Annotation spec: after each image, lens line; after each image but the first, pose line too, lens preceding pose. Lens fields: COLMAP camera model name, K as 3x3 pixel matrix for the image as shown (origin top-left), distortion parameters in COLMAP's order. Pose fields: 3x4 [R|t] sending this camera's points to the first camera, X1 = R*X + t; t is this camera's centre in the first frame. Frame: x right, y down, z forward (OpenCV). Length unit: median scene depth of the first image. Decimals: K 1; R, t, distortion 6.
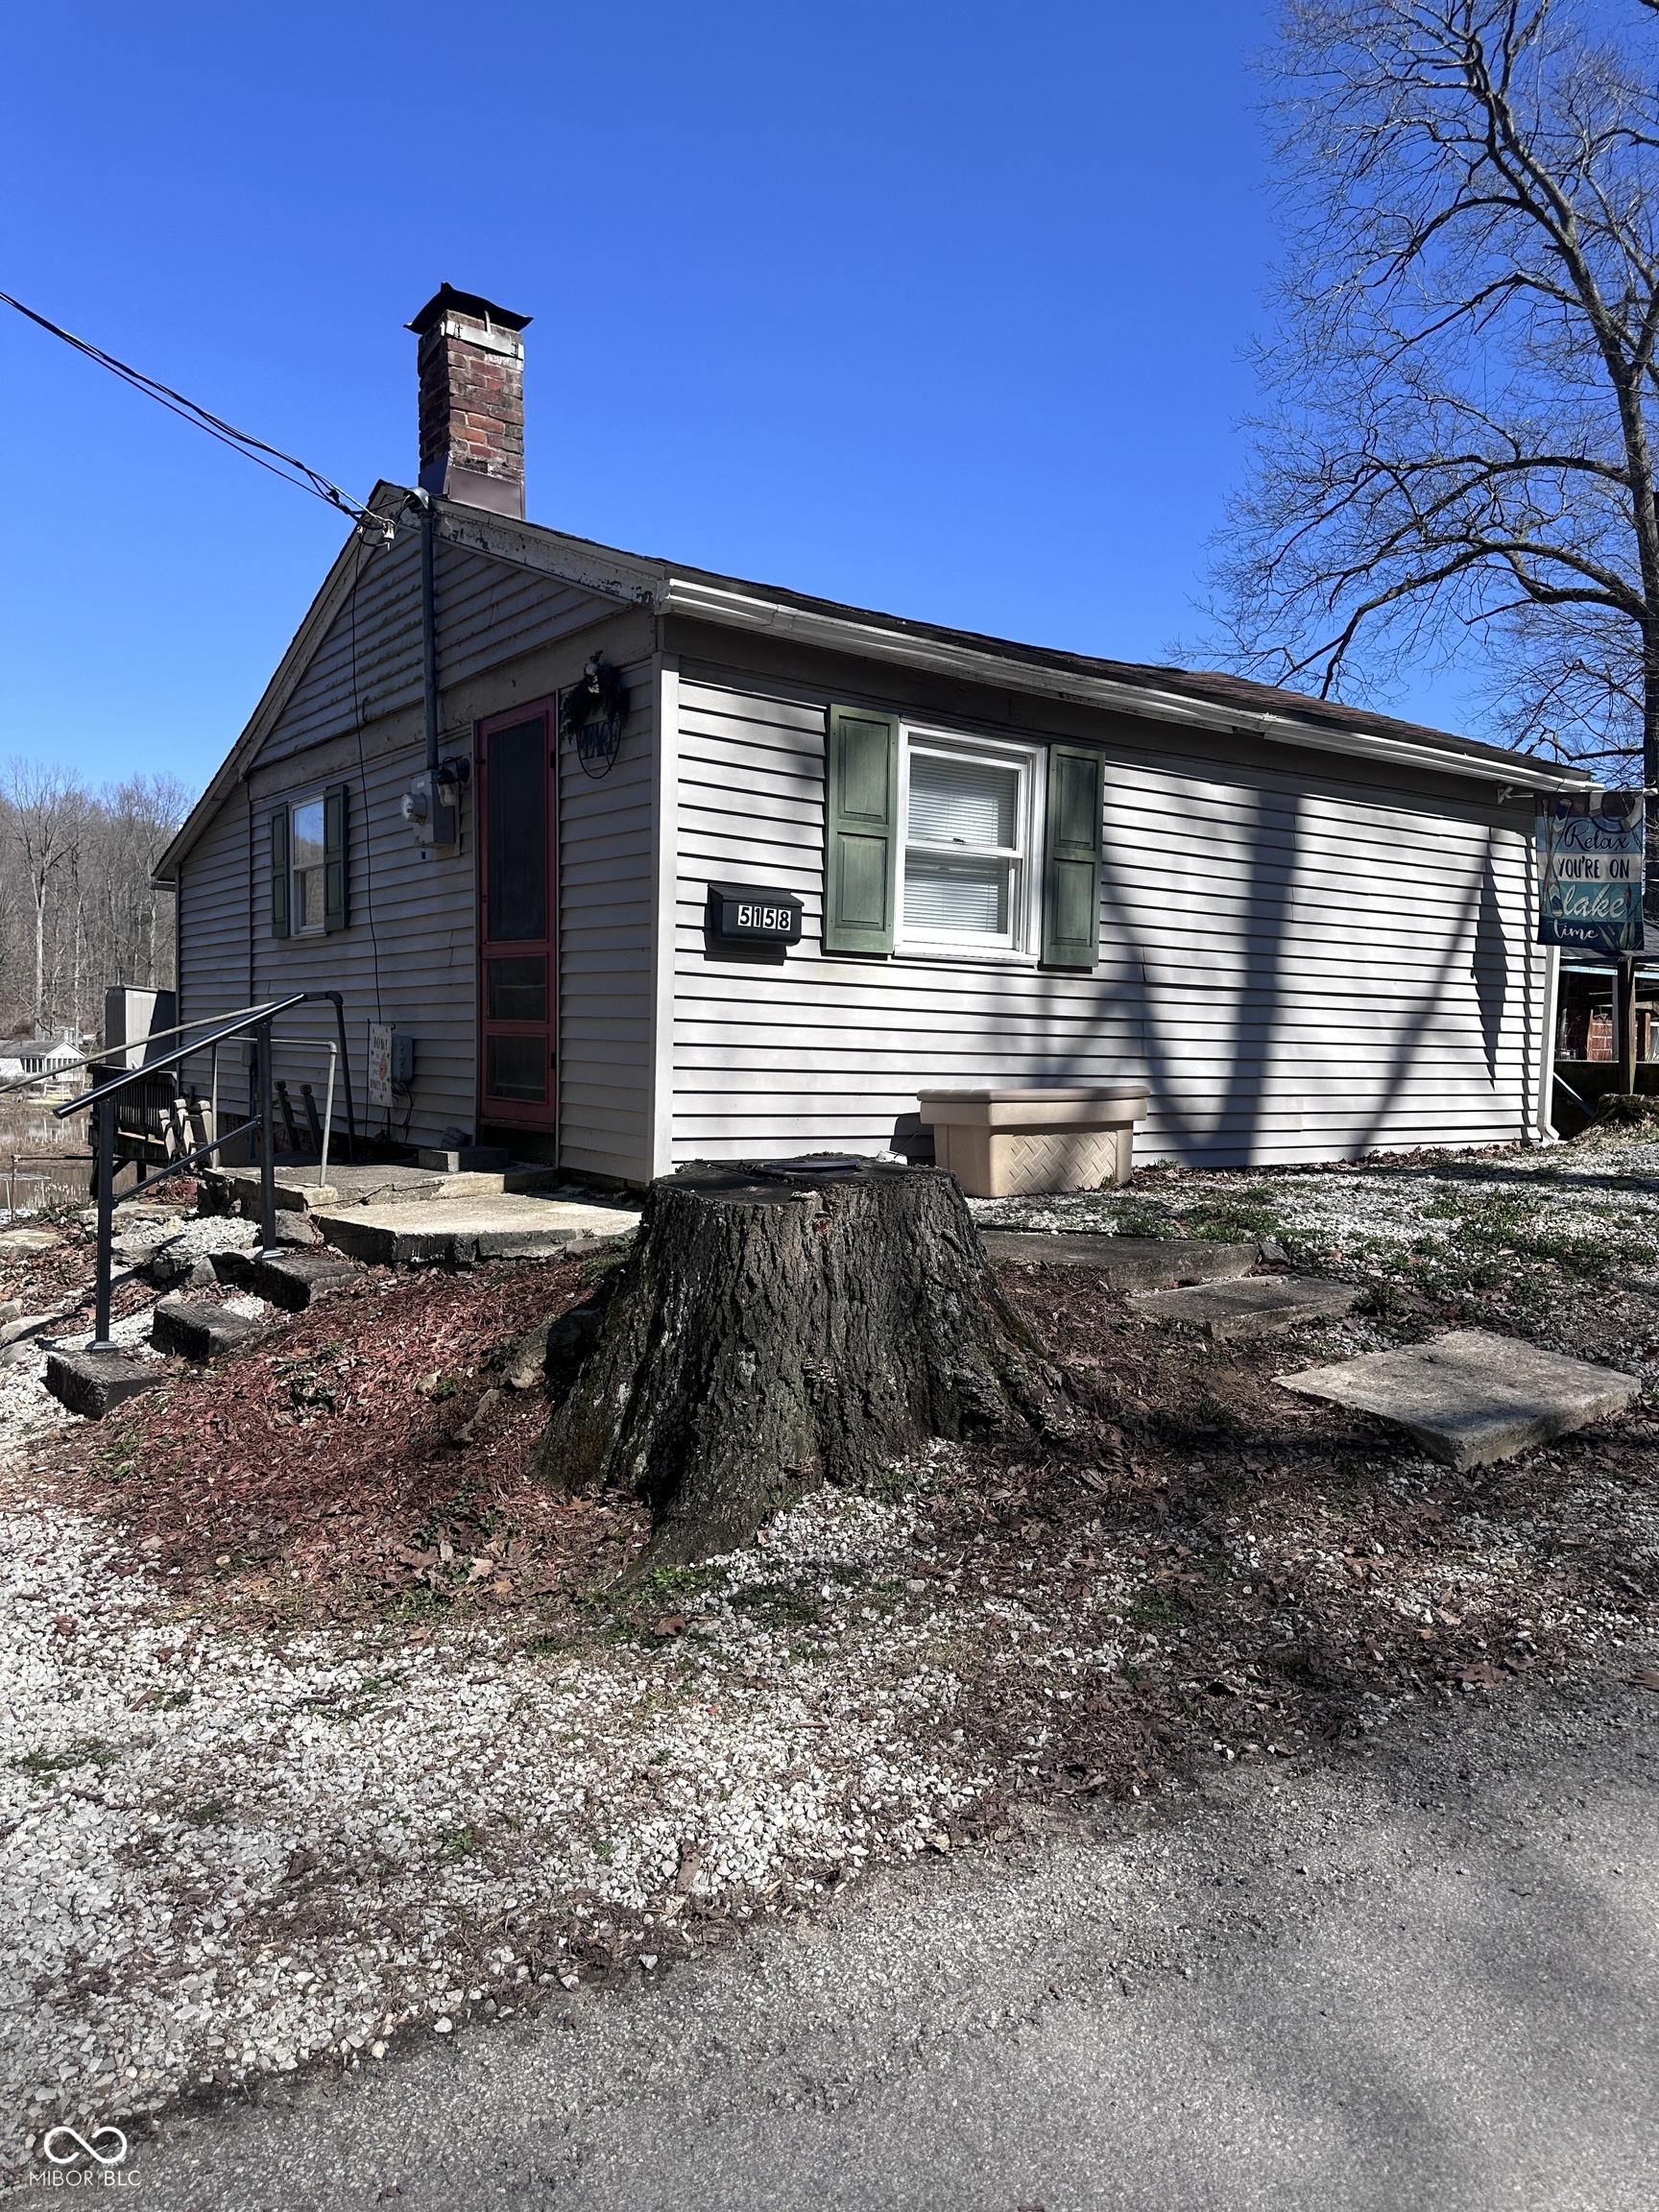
lens RADIAL K [[1569.7, 0, 829.5], [0, 1569.7, 1106.0], [0, 0, 1]] dist [0.134772, -0.190407]
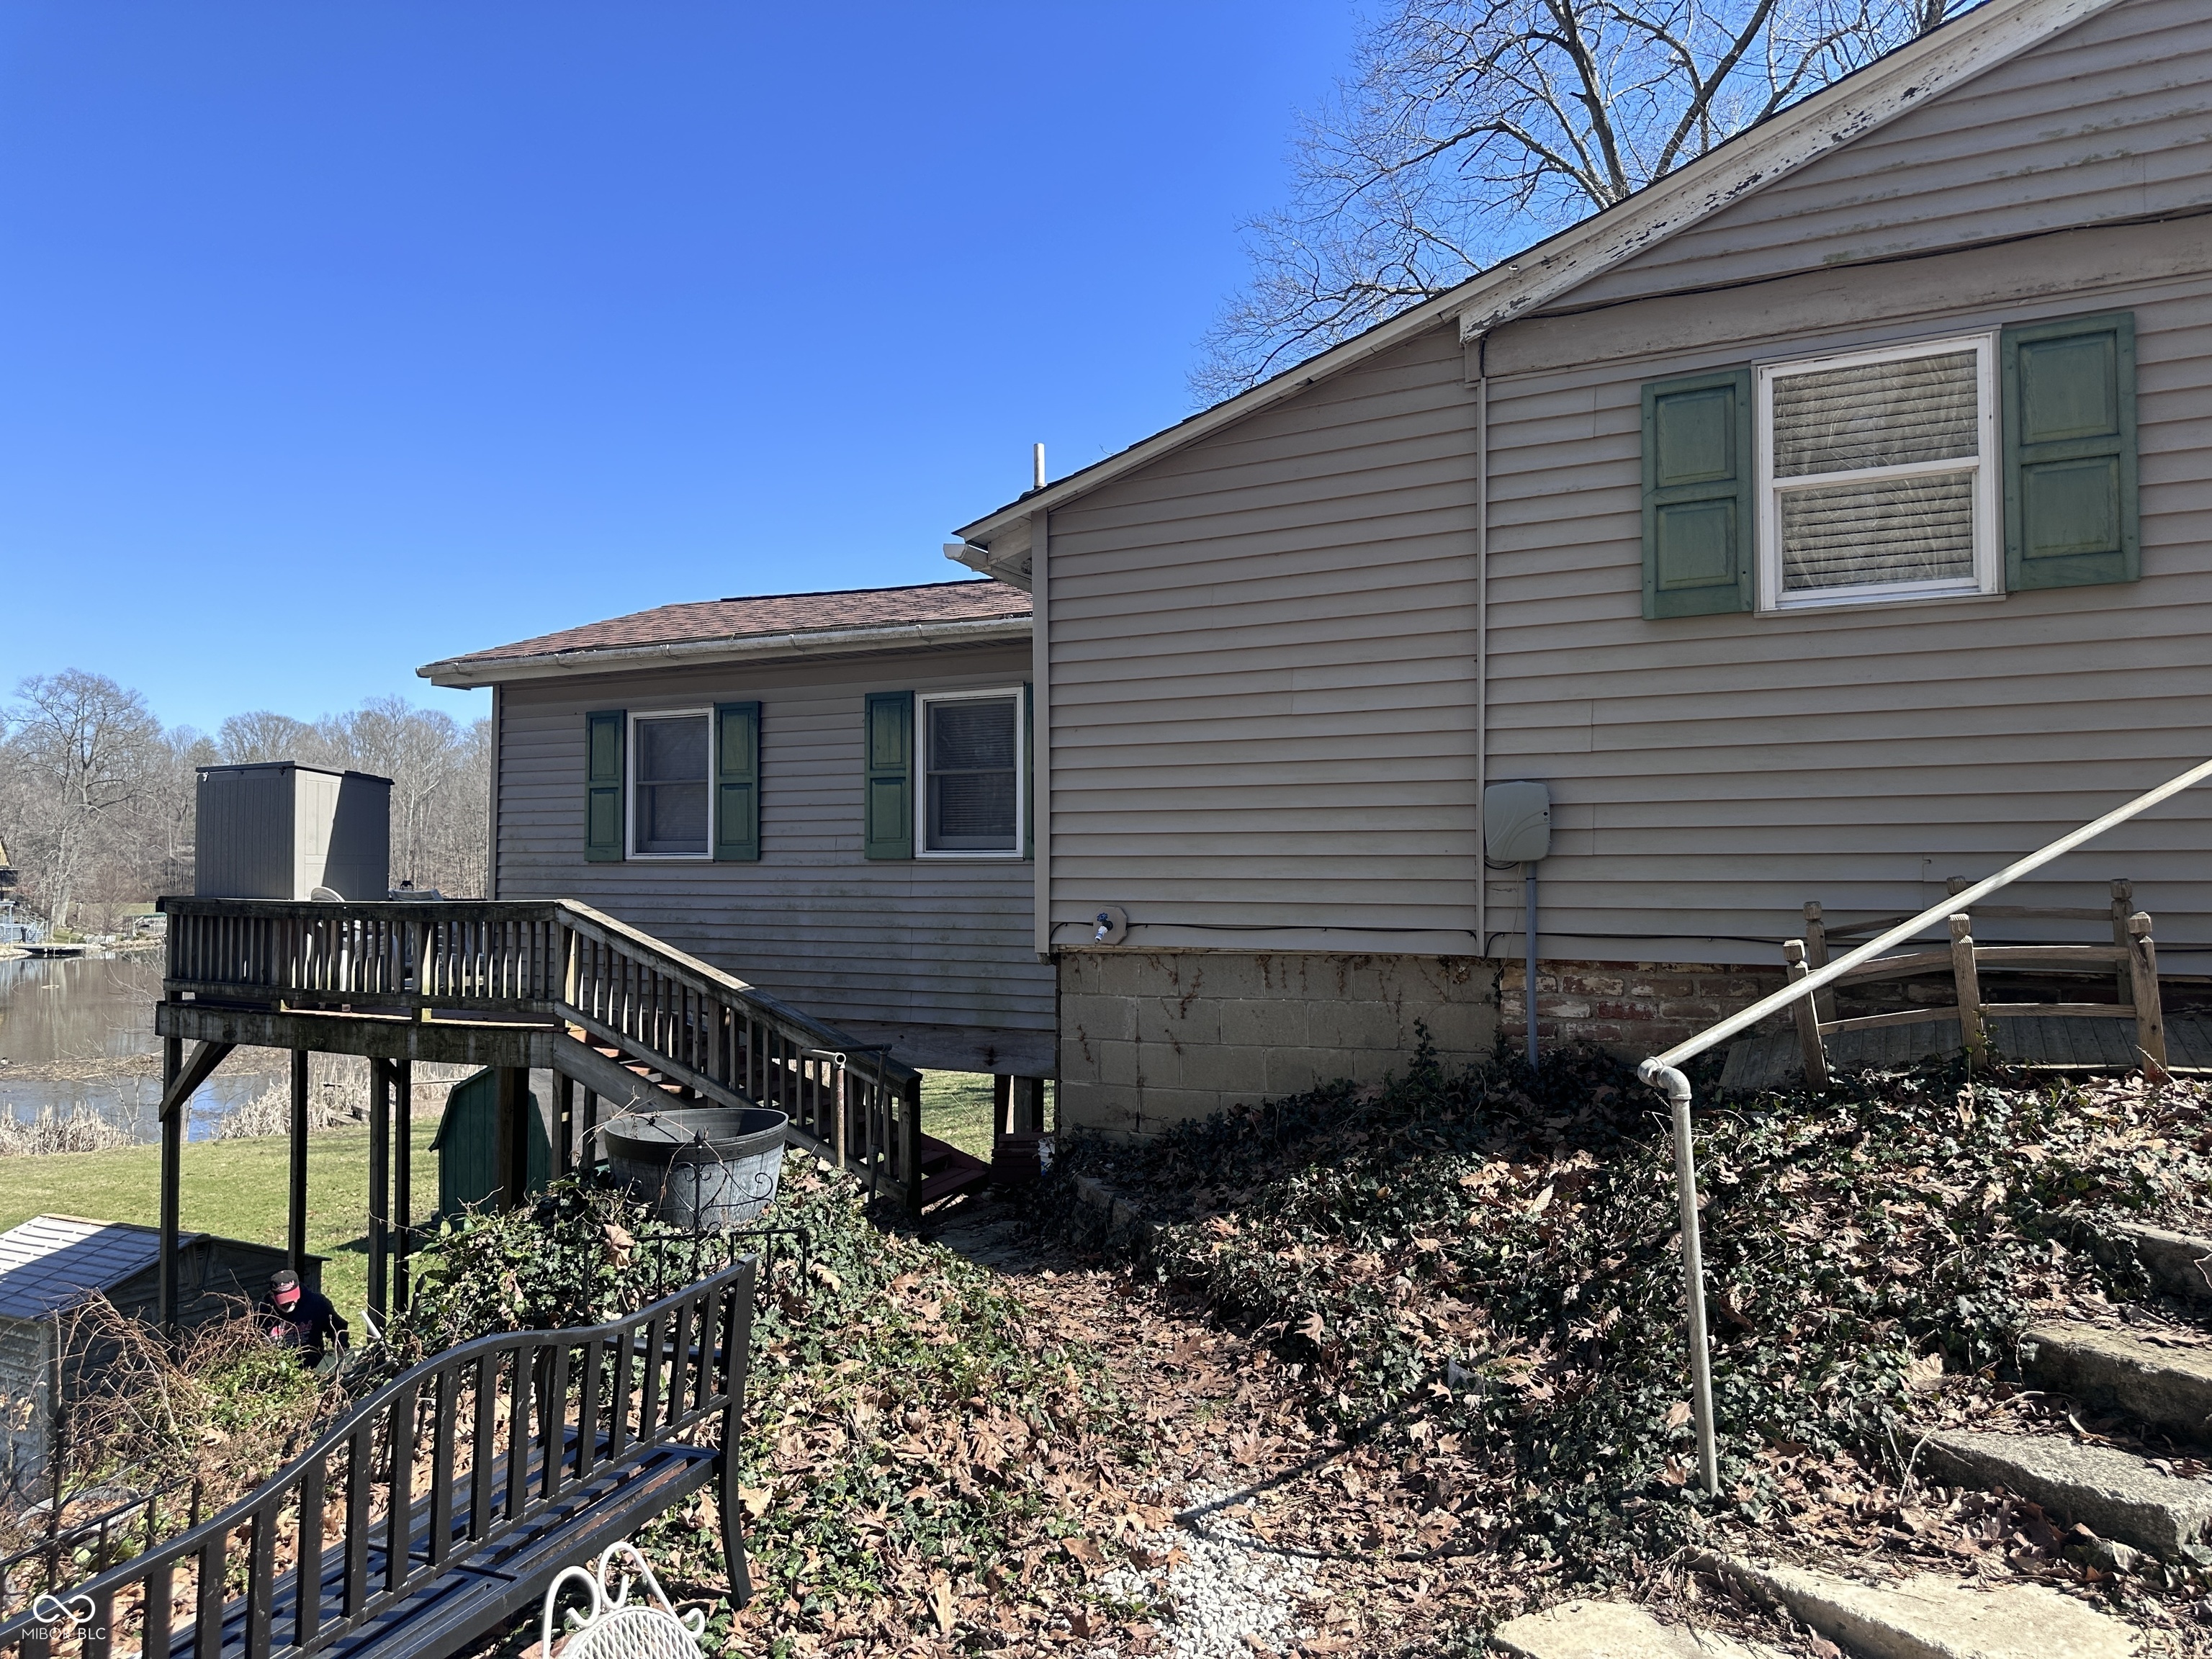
lens RADIAL K [[1569.7, 0, 1119.2], [0, 1569.7, 833.9], [0, 0, 1]] dist [0.134772, -0.190407]
pose [[0.904126, -0.004424, 0.427244, -1.021904], [0.032897, 0.997699, -0.059286, -0.010446], [-0.425999, 0.067657, 0.902191, 0.824839]]
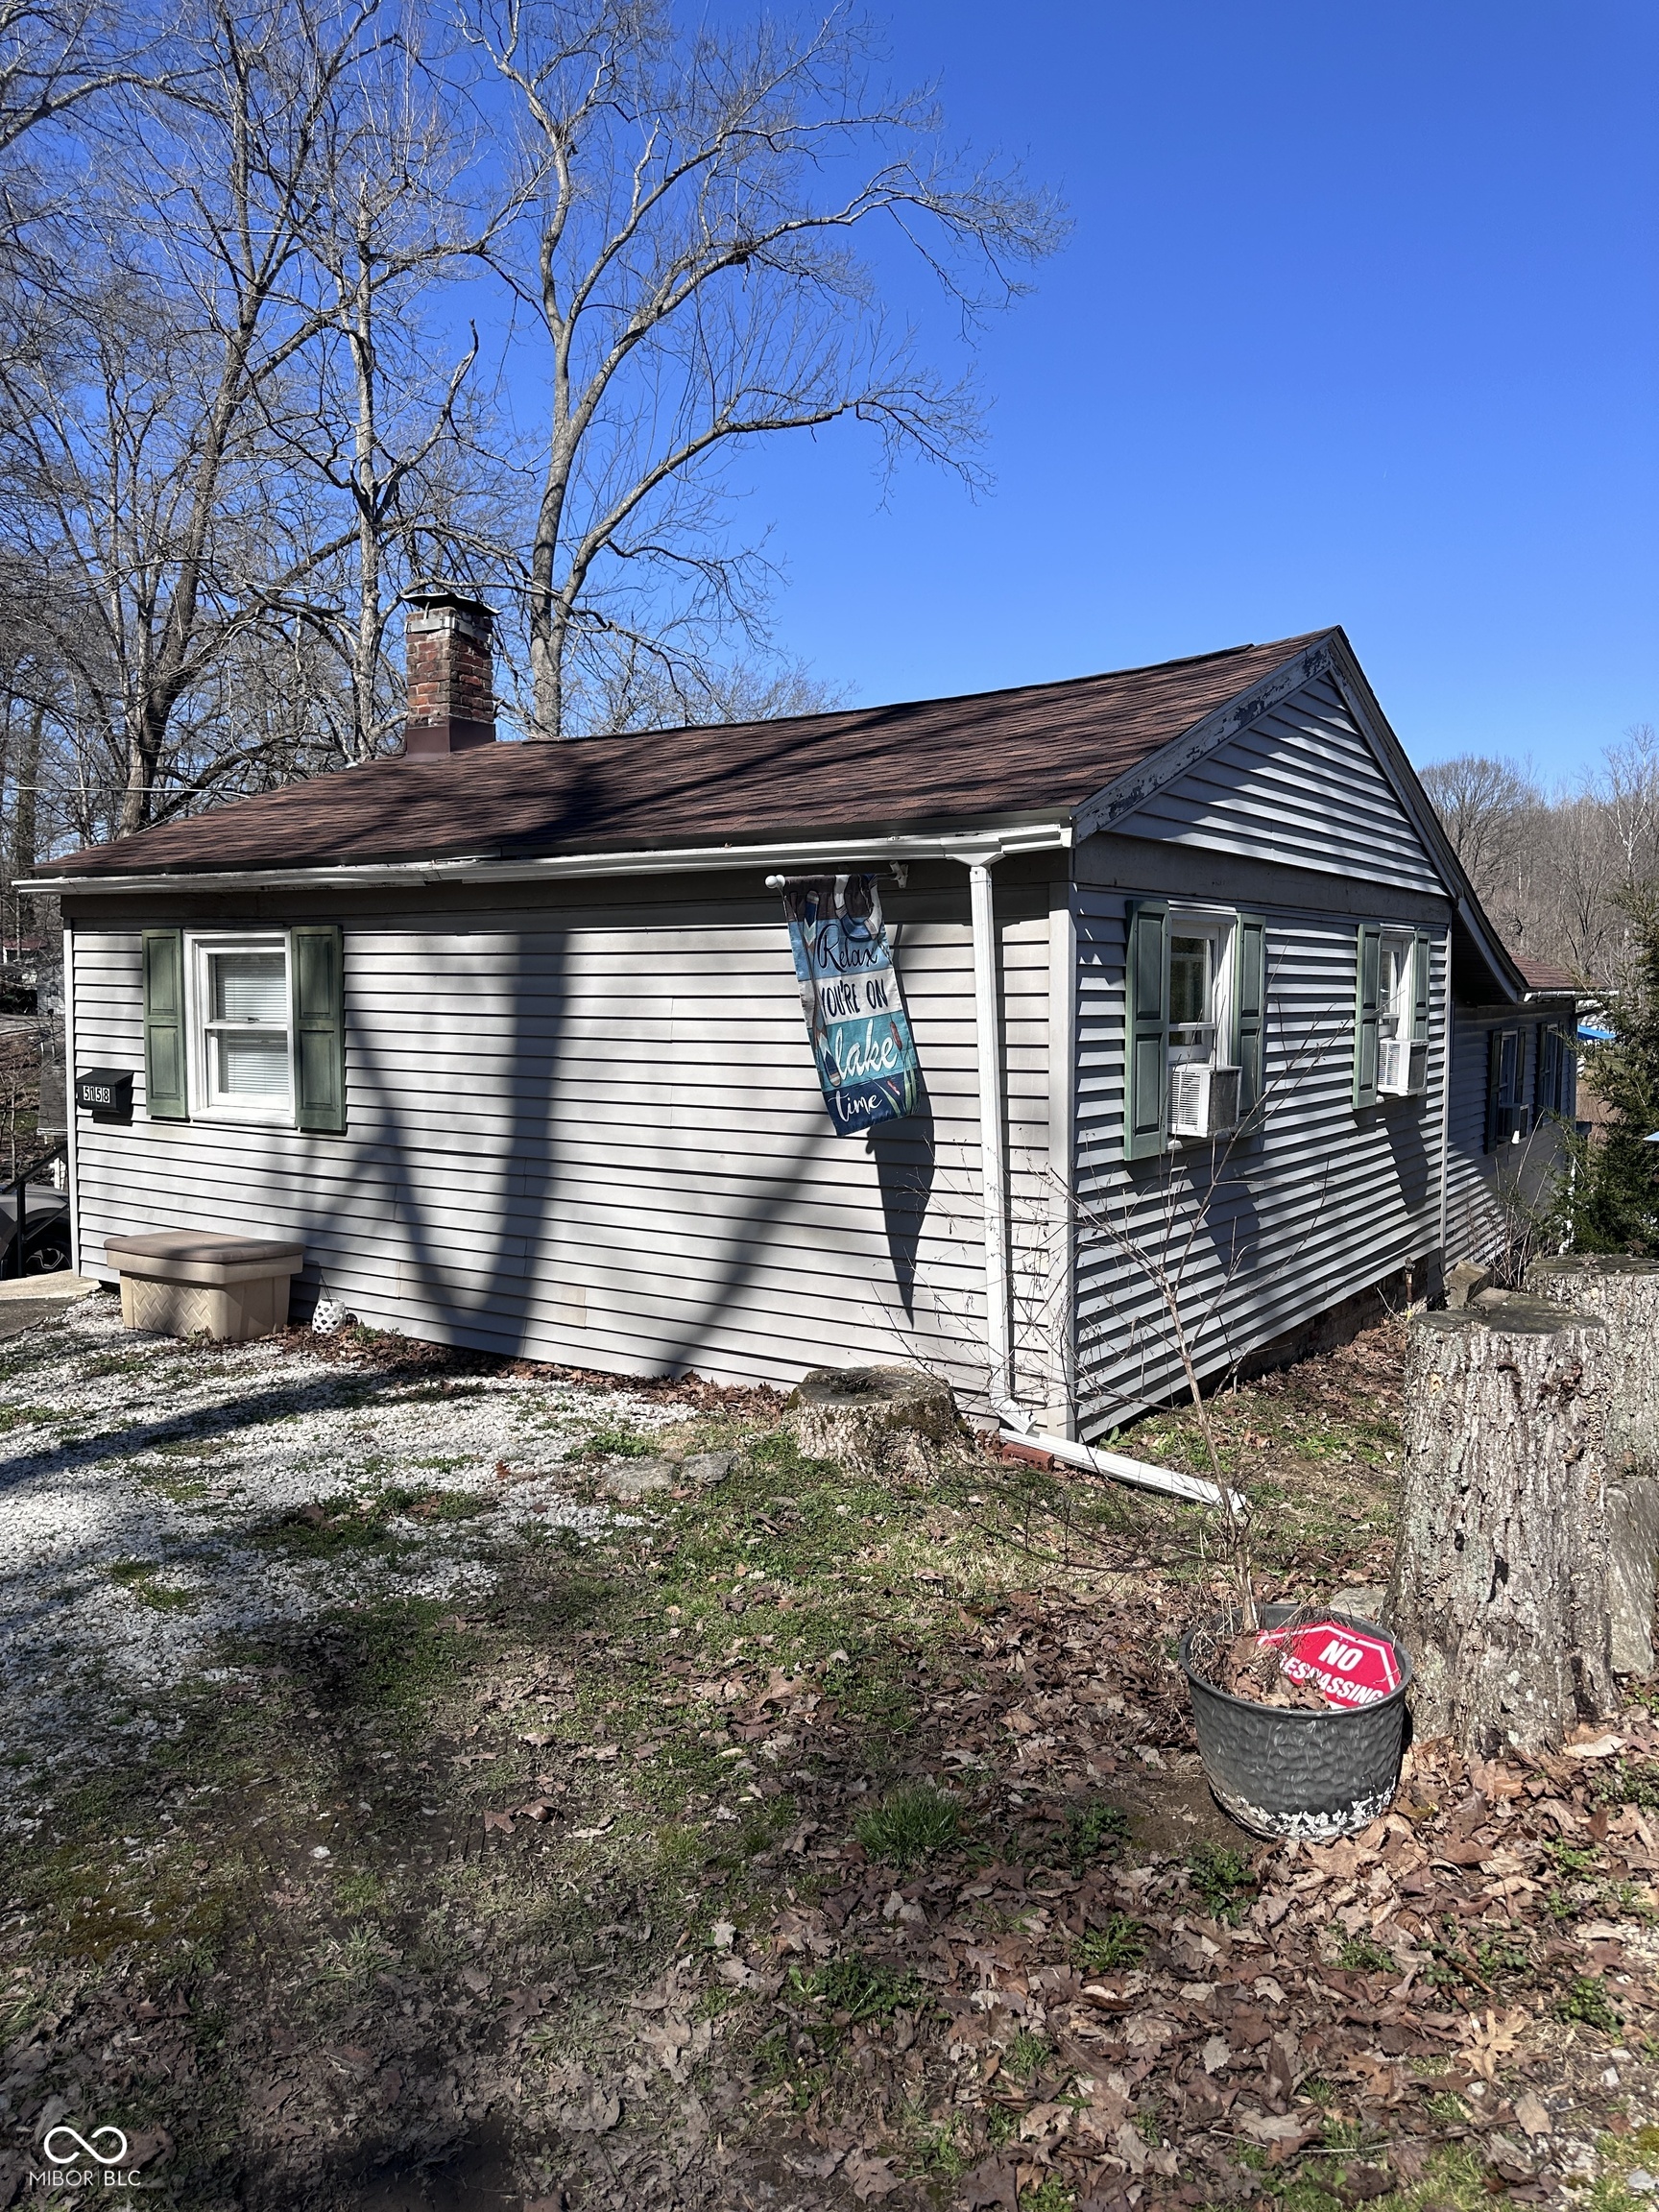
lens RADIAL K [[1569.7, 0, 829.5], [0, 1569.7, 1106.0], [0, 0, 1]] dist [0.134772, -0.190407]
pose [[0.354573, 0.030605, -0.934527, 1.256770], [-0.047976, 0.998743, 0.014505, -0.134520], [0.933797, 0.039691, 0.355596, 0.926123]]
